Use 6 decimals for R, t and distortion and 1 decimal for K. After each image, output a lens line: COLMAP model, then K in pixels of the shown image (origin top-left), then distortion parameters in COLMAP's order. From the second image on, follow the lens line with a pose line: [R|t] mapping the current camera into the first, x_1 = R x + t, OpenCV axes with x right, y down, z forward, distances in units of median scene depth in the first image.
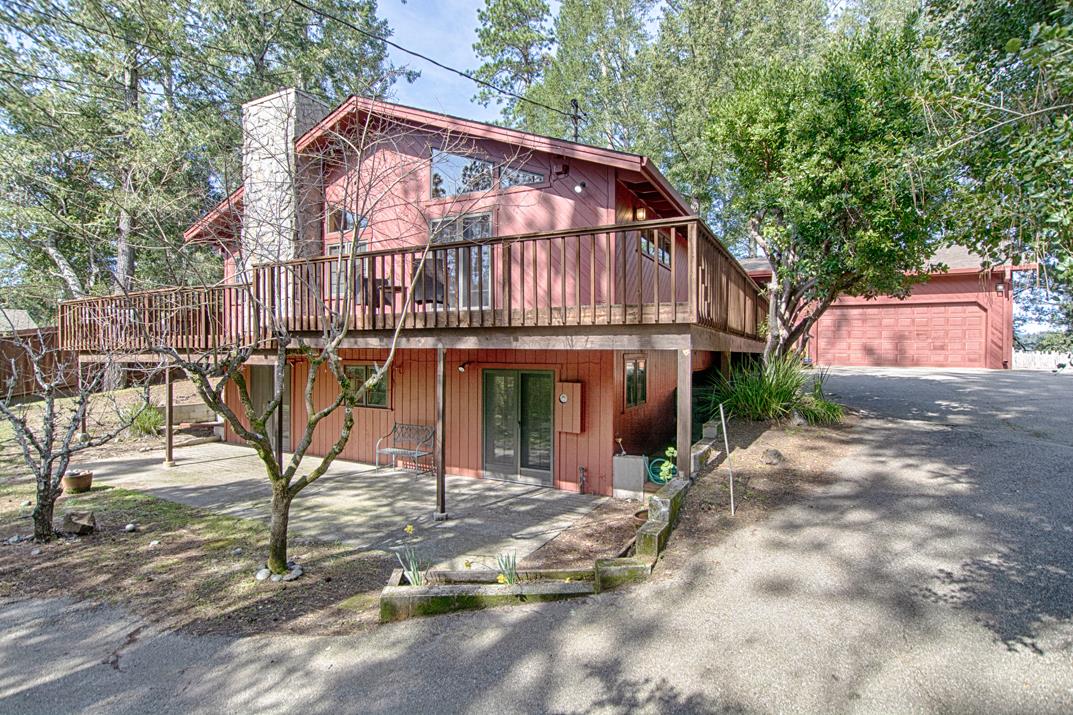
lens RADIAL K [[523.1, 0, 536.5], [0, 523.1, 357.5], [0, 0, 1]] dist [-0.036703, -0.000214]
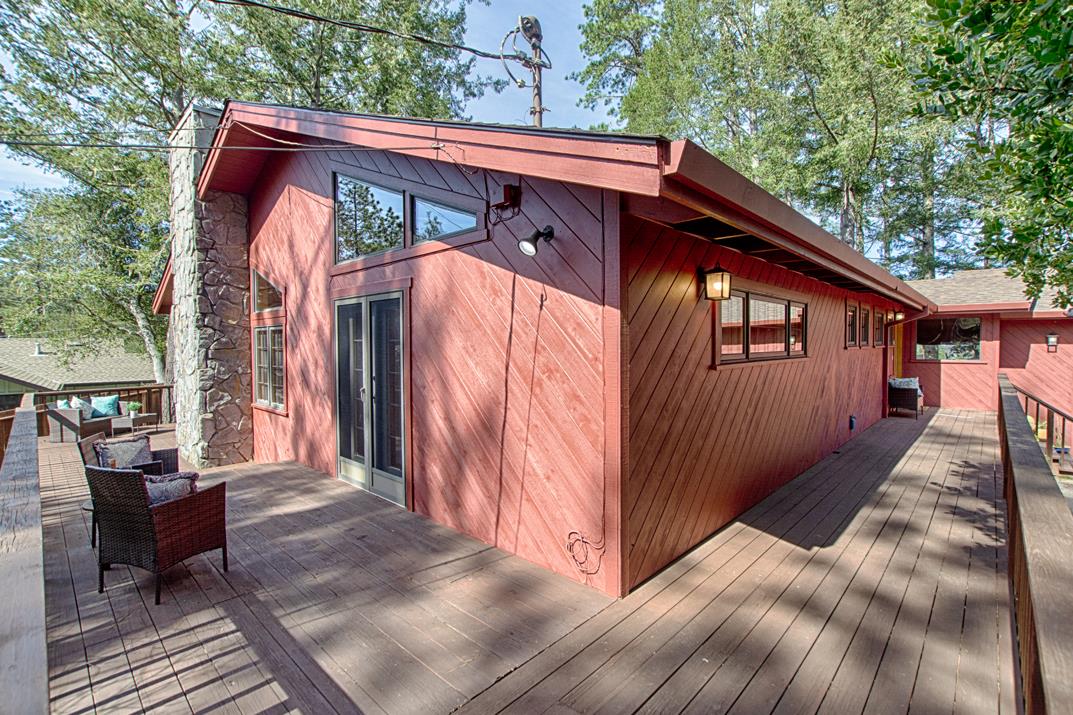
lens RADIAL K [[482.1, 0, 536.5], [0, 482.1, 357.5], [0, 0, 1]] dist [-0.022993, 0.000013]
pose [[0.961878, -0.004689, -0.273439, 0.039182], [0.008946, 0.999857, 0.014322, -0.052947], [0.273333, -0.016222, 0.961783, 0.141047]]
